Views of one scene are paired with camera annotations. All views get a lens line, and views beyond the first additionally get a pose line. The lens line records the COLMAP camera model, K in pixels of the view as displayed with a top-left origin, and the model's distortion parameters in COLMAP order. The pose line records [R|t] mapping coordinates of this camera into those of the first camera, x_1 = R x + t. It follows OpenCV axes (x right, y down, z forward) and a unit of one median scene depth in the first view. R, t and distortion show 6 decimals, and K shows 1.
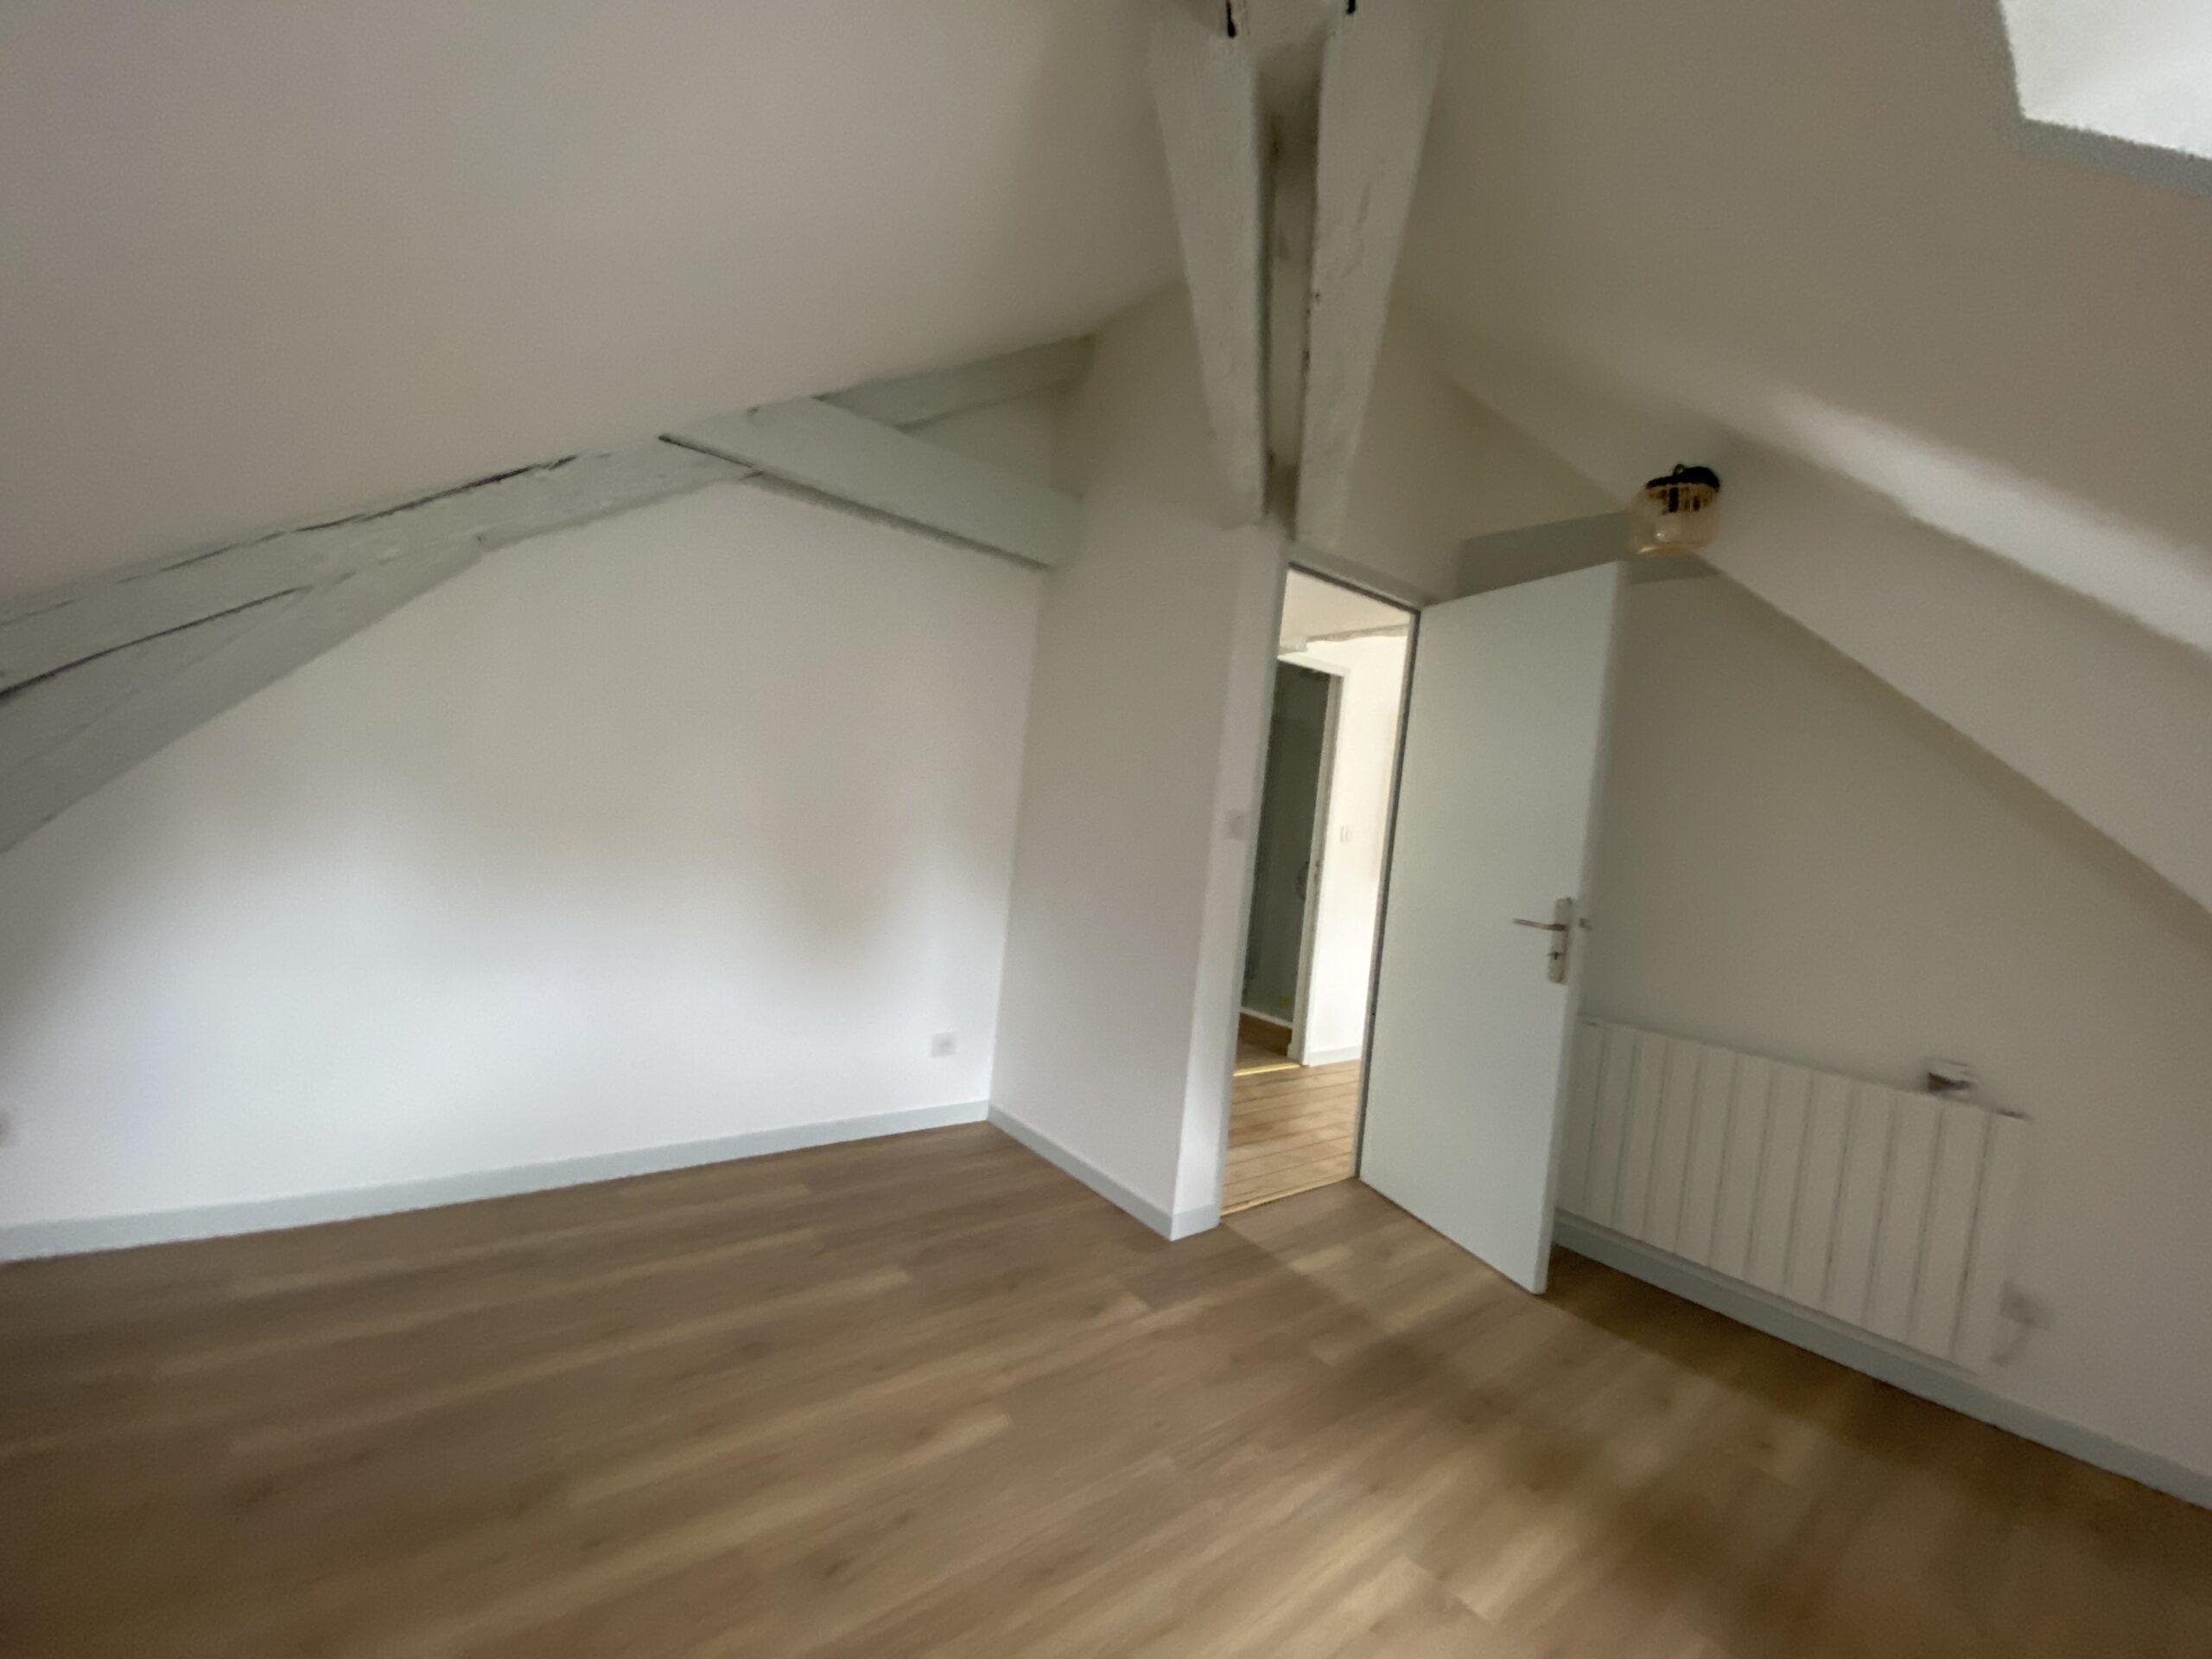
lens RADIAL K [[889.8, 0, 1096.9], [0, 889.8, 832.6], [0, 0, 1]] dist [0.020798, -0.018185]
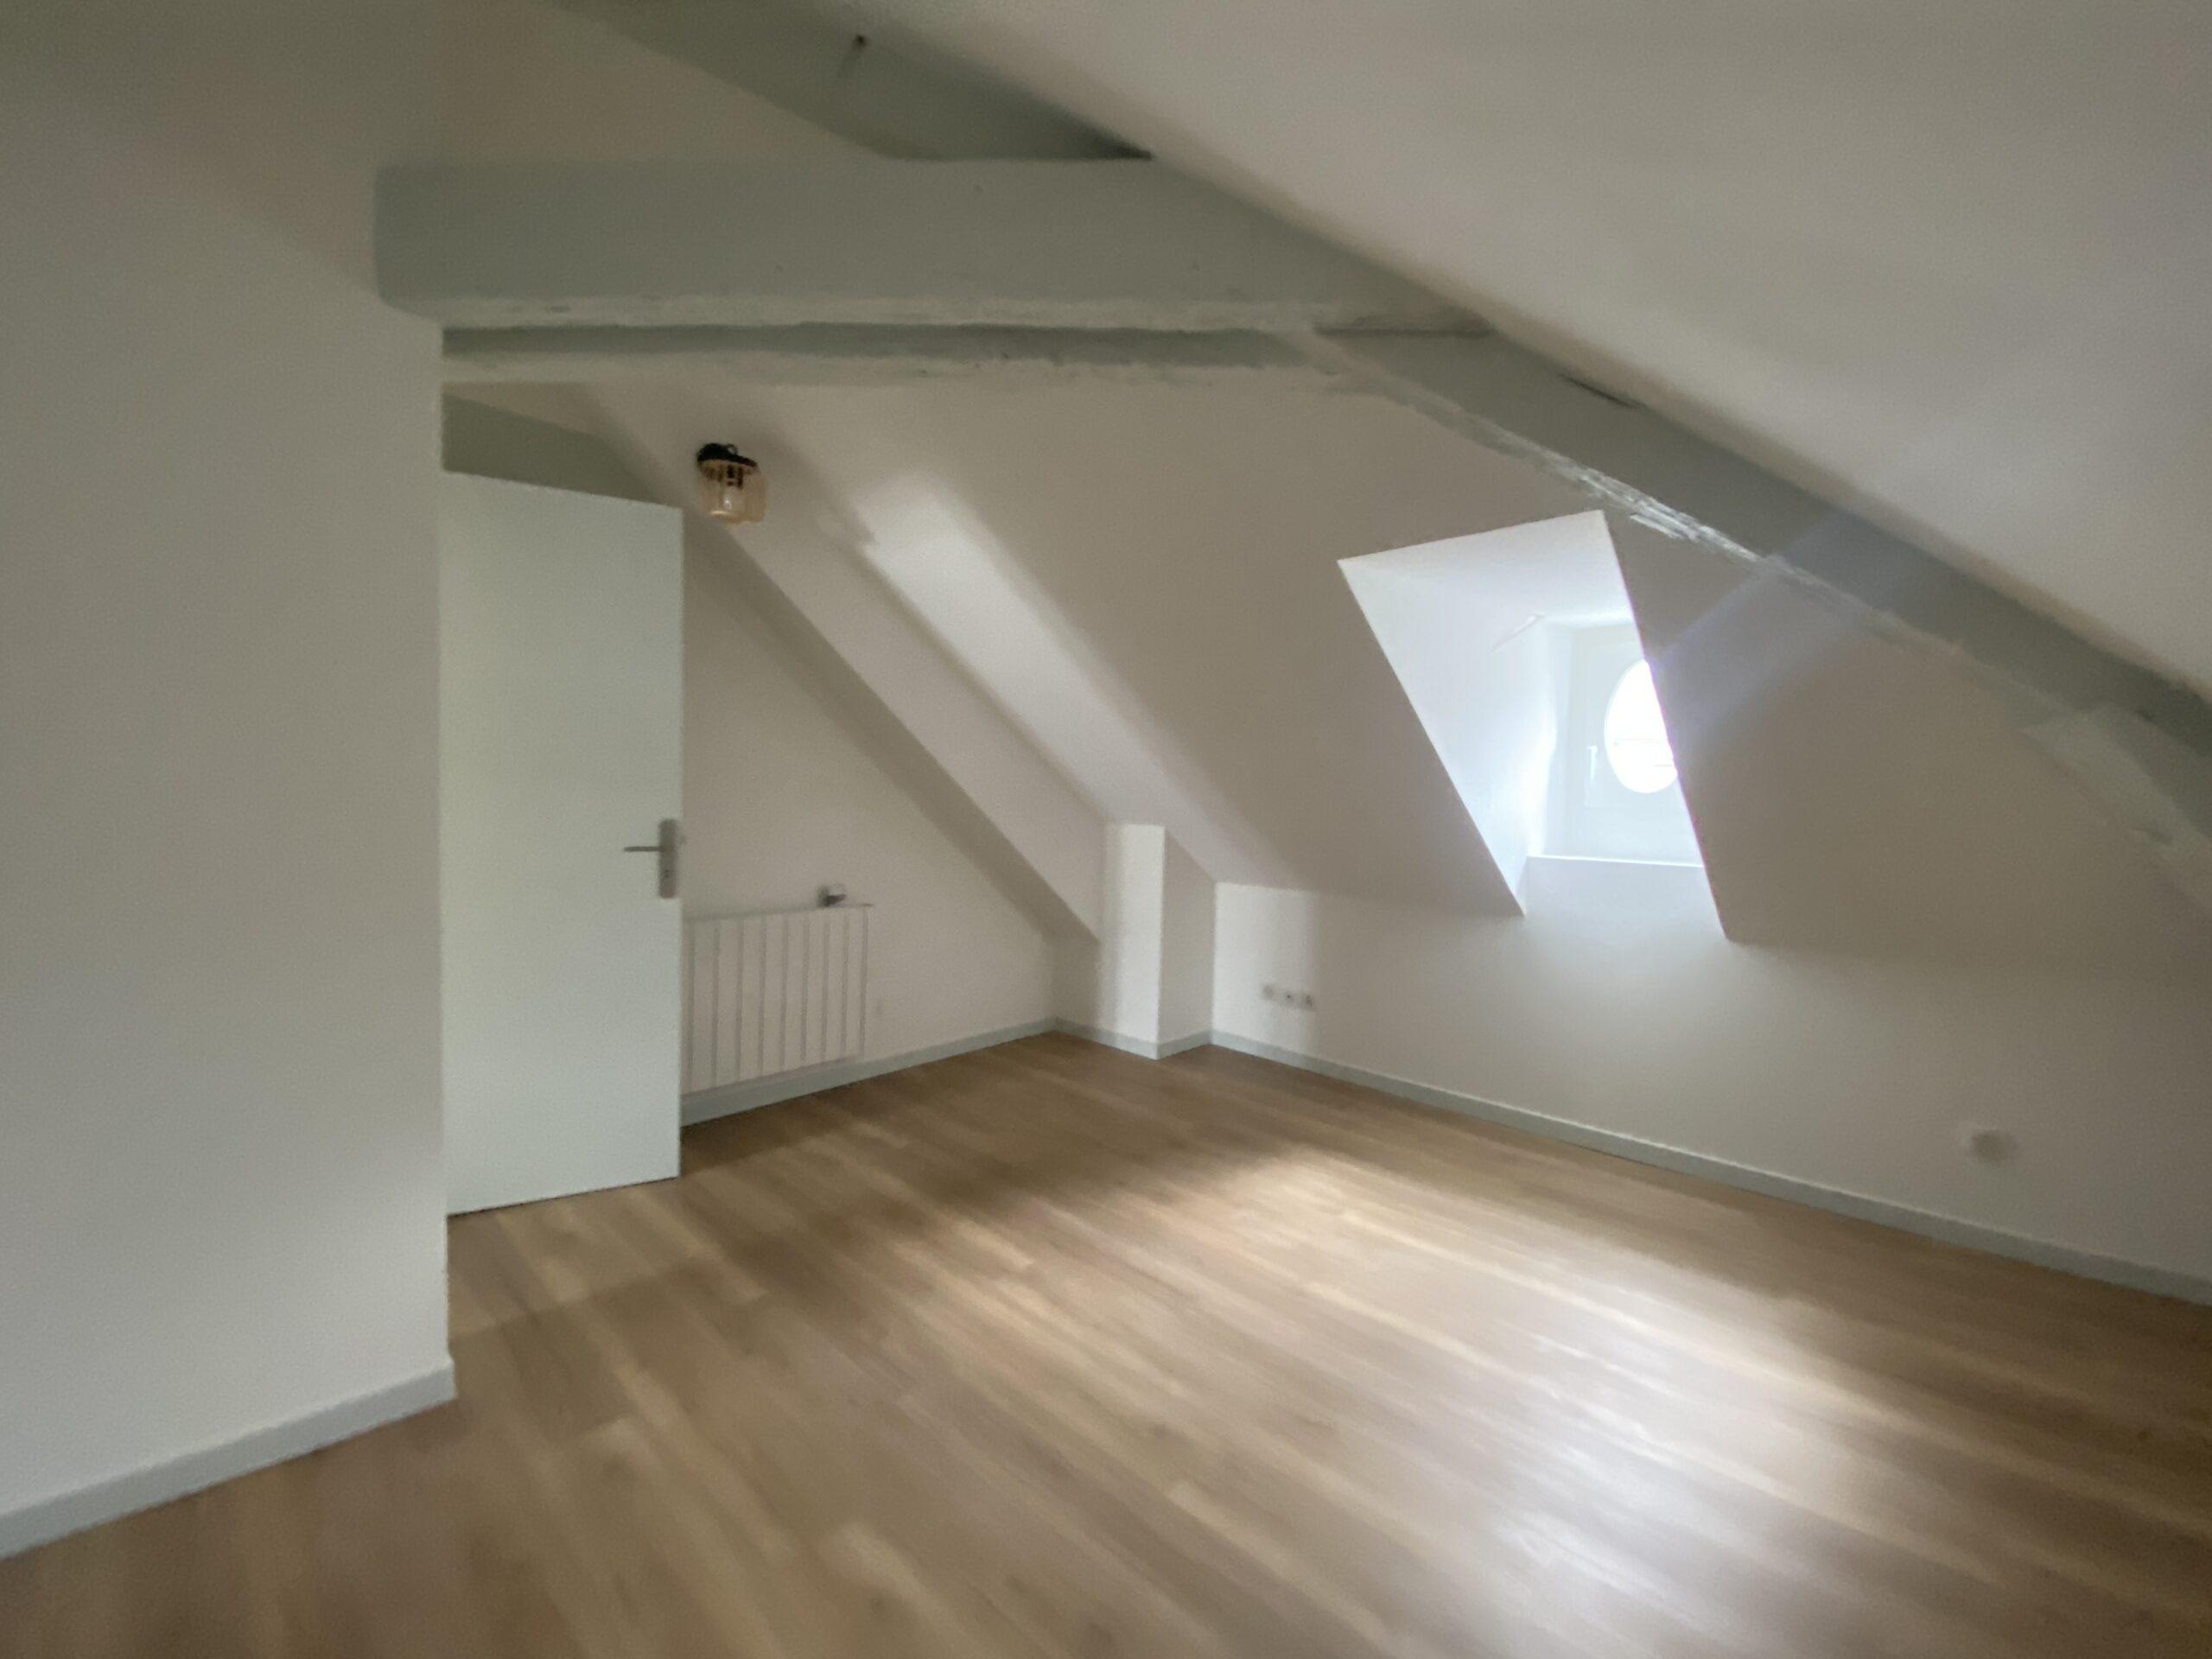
lens RADIAL K [[889.8, 0, 1096.9], [0, 889.8, 832.6], [0, 0, 1]] dist [0.020798, -0.018185]
pose [[-0.110977, -0.146504, 0.982965, -0.660920], [0.007863, 0.988914, 0.148279, -0.072909], [-0.993792, 0.024184, -0.108595, 0.667914]]
